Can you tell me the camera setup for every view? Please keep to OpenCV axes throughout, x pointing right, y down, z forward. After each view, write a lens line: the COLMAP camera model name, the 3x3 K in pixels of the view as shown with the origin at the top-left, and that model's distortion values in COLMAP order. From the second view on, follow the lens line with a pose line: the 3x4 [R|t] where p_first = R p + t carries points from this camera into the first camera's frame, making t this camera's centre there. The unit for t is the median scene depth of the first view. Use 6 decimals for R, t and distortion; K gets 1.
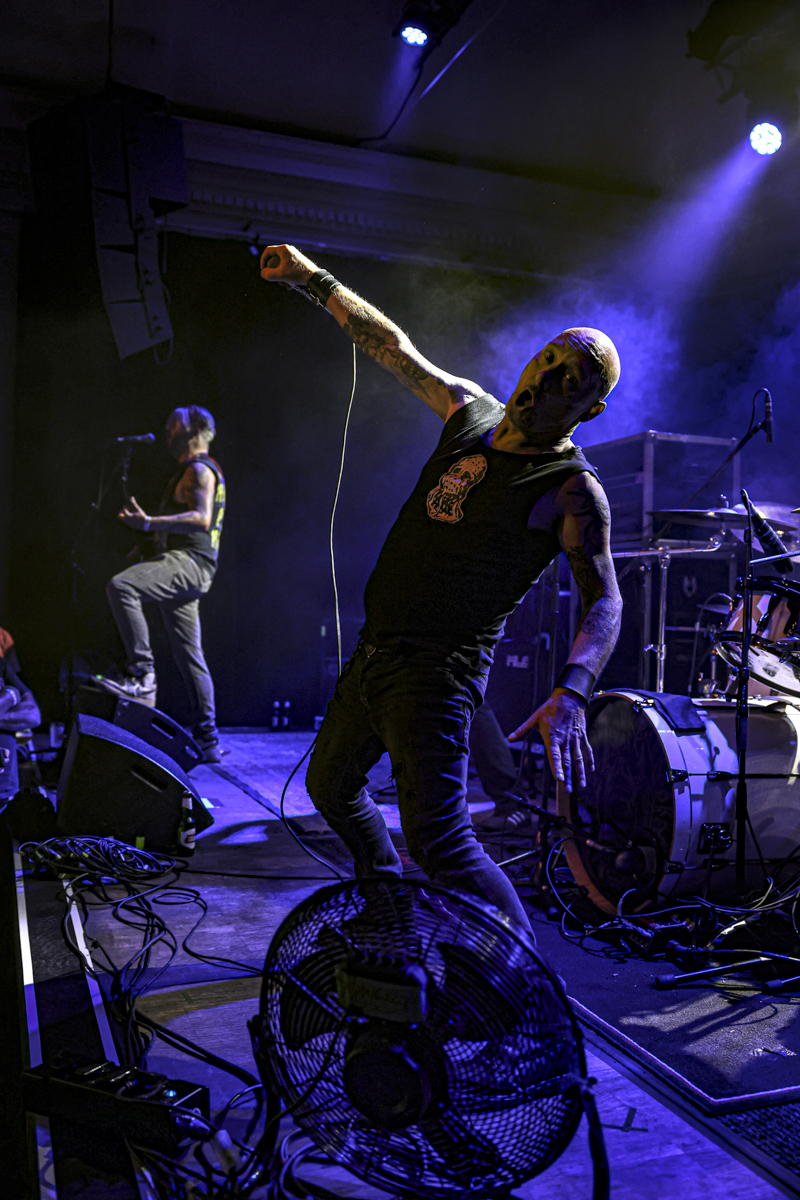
lens RADIAL K [[1082.6, 0, 400.0], [0, 1082.6, 600.0], [0, 0, 1]] dist [-0.003823, 0.023971]
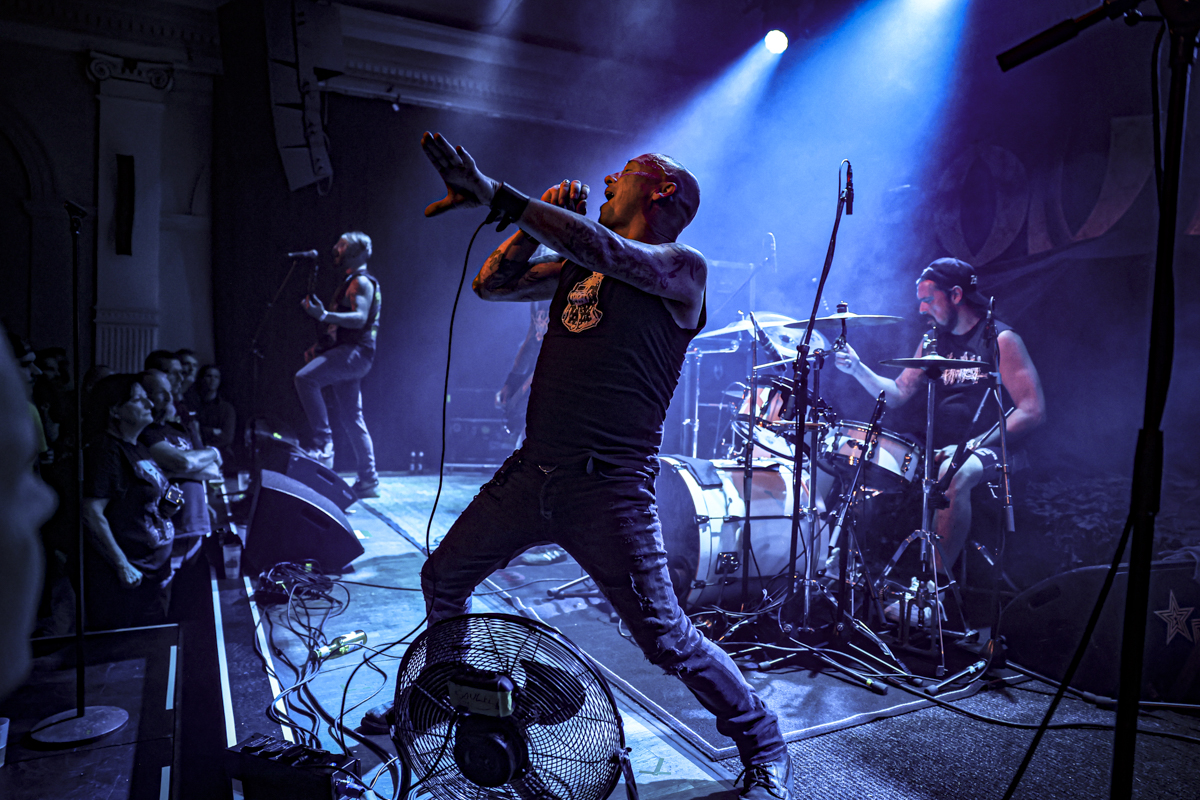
lens RADIAL K [[821.9, 0, 600.0], [0, 821.9, 400.0], [0, 0, 1]] dist [-0.101059, 0.082565]
pose [[0.994097, -0.000071, 0.108499, 0.010710], [-0.004435, 0.999137, 0.041287, -0.030943], [-0.108408, -0.041525, 0.993239, -0.022315]]
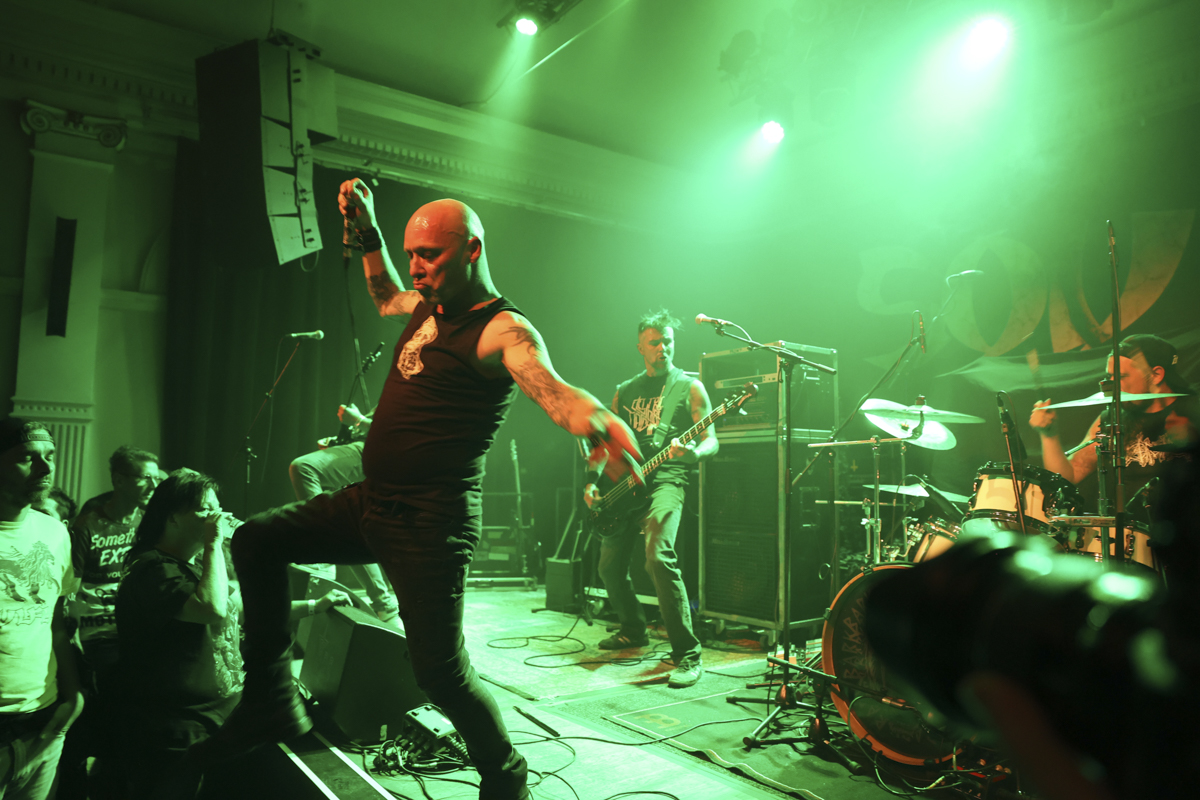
lens RADIAL K [[821.9, 0, 600.0], [0, 821.9, 400.0], [0, 0, 1]] dist [-0.101059, 0.082565]
pose [[0.963756, 0.010312, 0.266584, -0.344988], [0.011824, 0.996620, -0.081298, -0.023588], [-0.266521, 0.081503, 0.960377, 0.256032]]
